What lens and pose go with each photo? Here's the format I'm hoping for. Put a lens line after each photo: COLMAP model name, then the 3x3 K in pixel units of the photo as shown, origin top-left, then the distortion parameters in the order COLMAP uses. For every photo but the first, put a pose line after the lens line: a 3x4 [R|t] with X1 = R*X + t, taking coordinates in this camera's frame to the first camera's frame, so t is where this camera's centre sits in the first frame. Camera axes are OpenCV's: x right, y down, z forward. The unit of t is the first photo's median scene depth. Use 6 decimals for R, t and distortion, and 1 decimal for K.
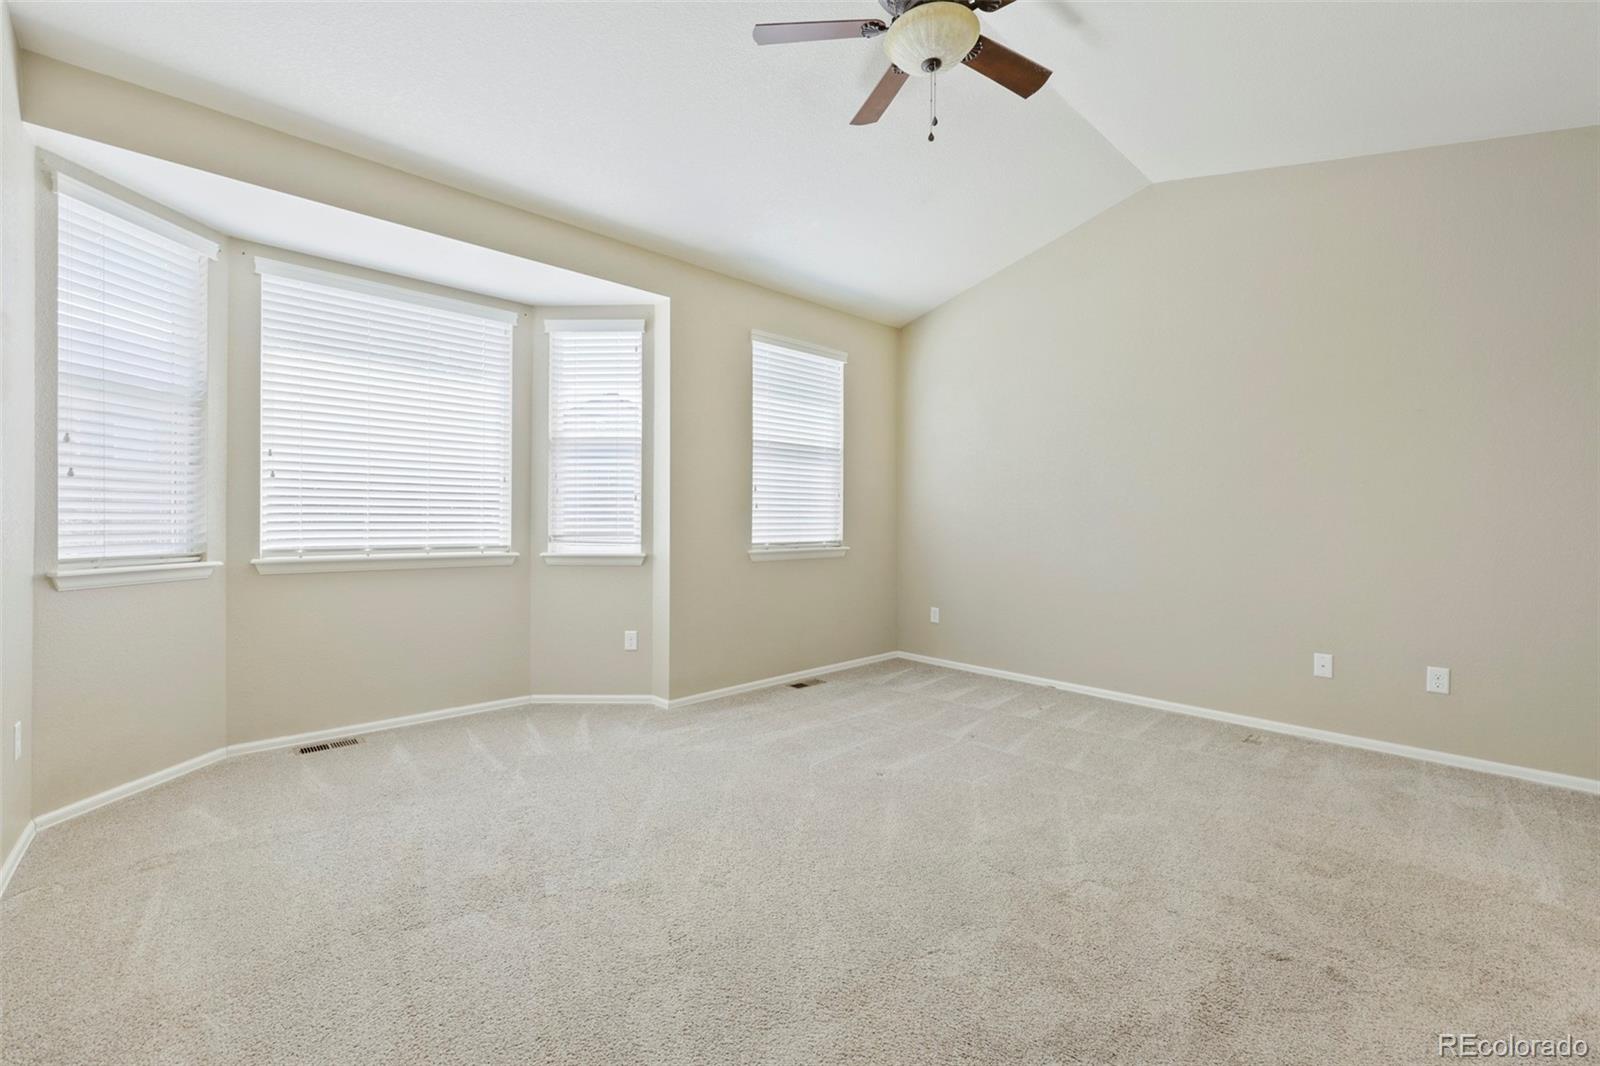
lens RADIAL K [[644.1, 0, 798.4], [0, 644.1, 523.0], [0, 0, 1]] dist [-0.000808, -0.001047]
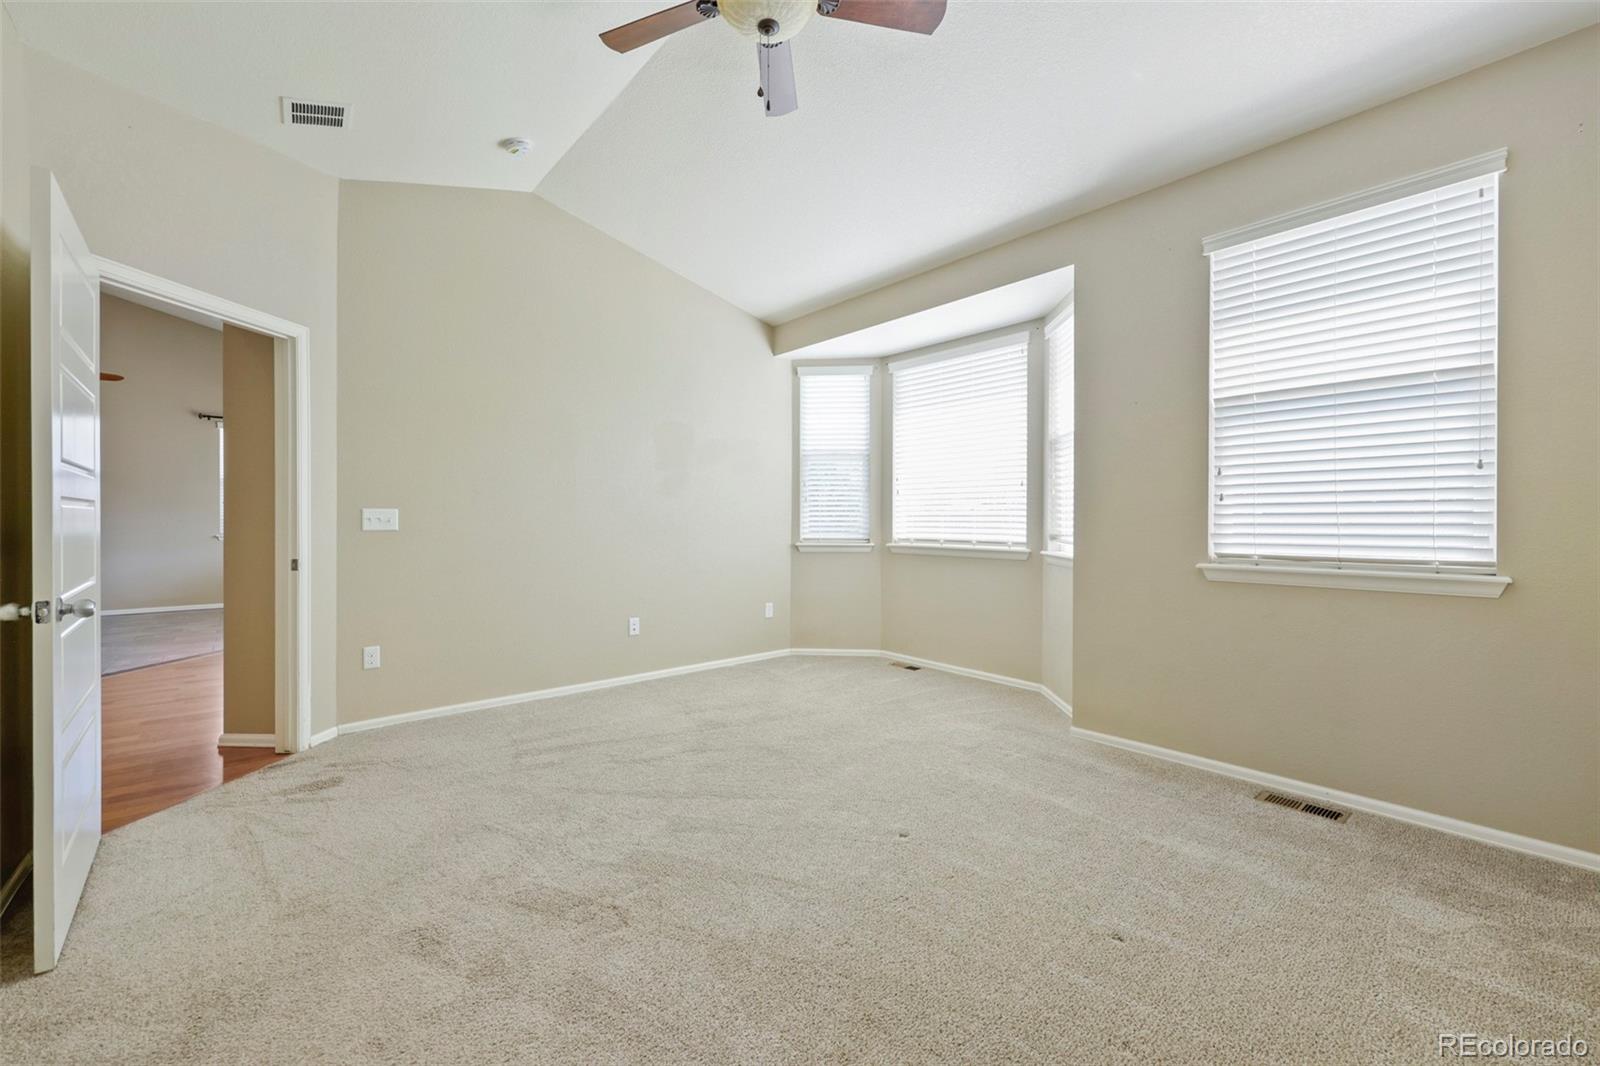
lens RADIAL K [[644.1, 0, 788.9], [0, 644.1, 521.3], [0, 0, 1]] dist [-0.000808, -0.001047]
pose [[-0.041618, 0.002125, -0.999131, 0.721651], [0.001219, 0.999997, 0.002076, -0.005270], [0.999133, -0.001131, -0.041621, 0.683228]]
